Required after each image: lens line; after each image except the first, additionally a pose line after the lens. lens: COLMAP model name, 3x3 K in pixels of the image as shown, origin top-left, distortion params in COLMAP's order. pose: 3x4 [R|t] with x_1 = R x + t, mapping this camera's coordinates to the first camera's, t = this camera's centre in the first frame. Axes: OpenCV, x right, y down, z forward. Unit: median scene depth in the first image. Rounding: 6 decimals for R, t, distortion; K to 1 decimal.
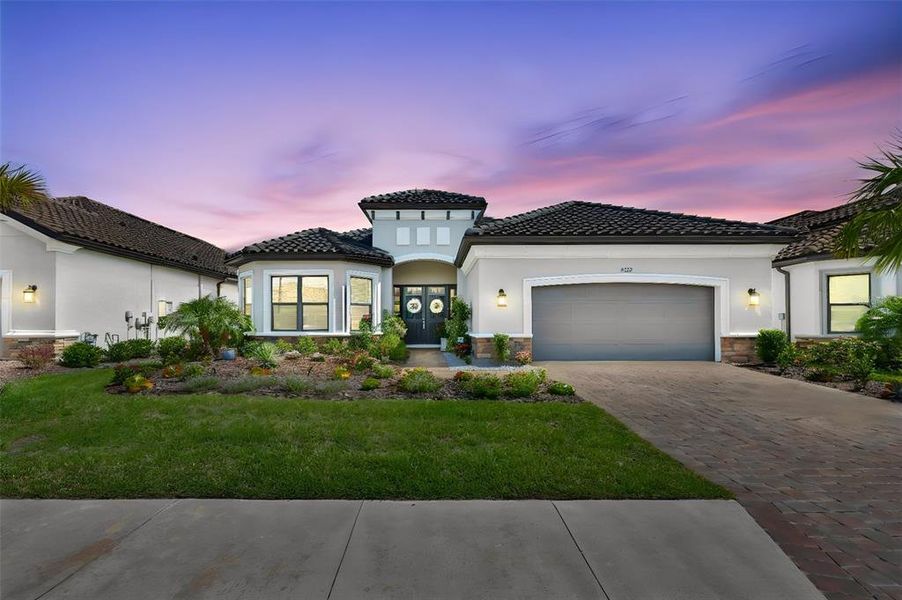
lens RADIAL K [[391.7, 0, 431.1], [0, 391.7, 321.7], [0, 0, 1]] dist [-0.000336, -0.000024]
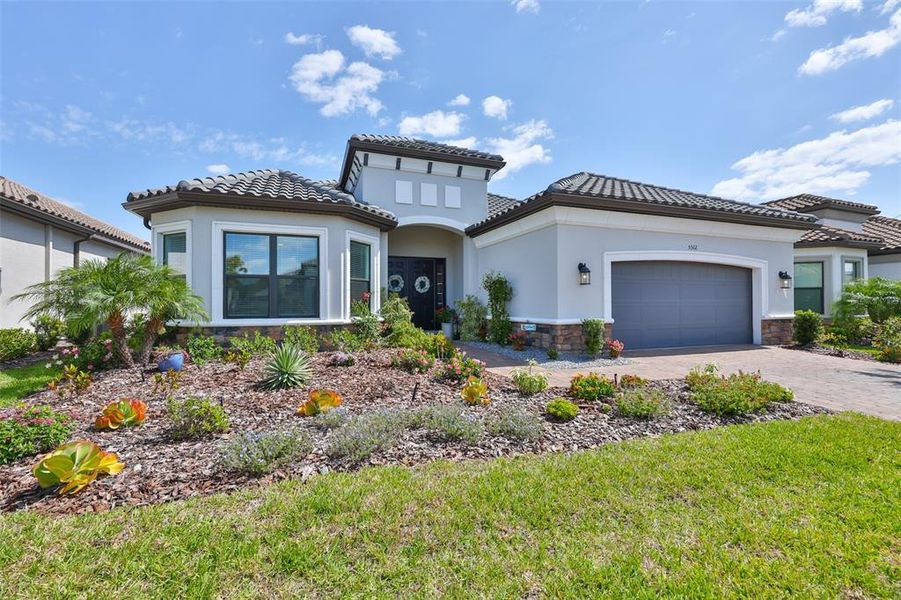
lens RADIAL K [[393.8, 0, 450.5], [0, 393.8, 300.0], [0, 0, 1]] dist [-0.000194, 0.000171]
pose [[0.937011, 0.002573, 0.349290, -0.333283], [-0.001989, 0.999996, -0.002029, -0.006085], [-0.349294, 0.001206, 0.937013, 0.315657]]
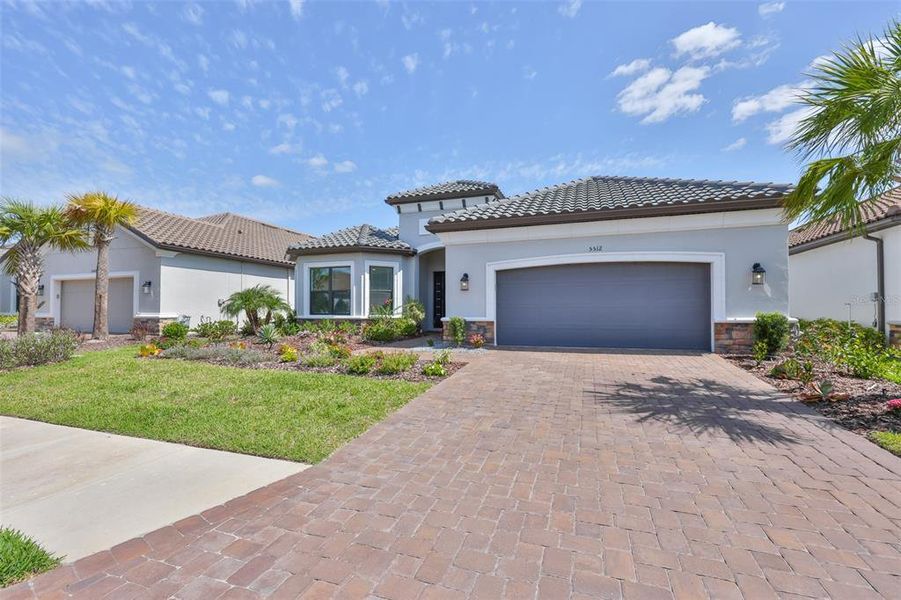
lens RADIAL K [[385.0, 0, 452.3], [0, 385.0, 302.6], [0, 0, 1]] dist [-0.001568, -0.000235]
pose [[0.946799, -0.007058, -0.321749, 0.443317], [0.004377, 0.999949, -0.009056, 0.001049], [0.321797, 0.007166, 0.946782, 0.029561]]
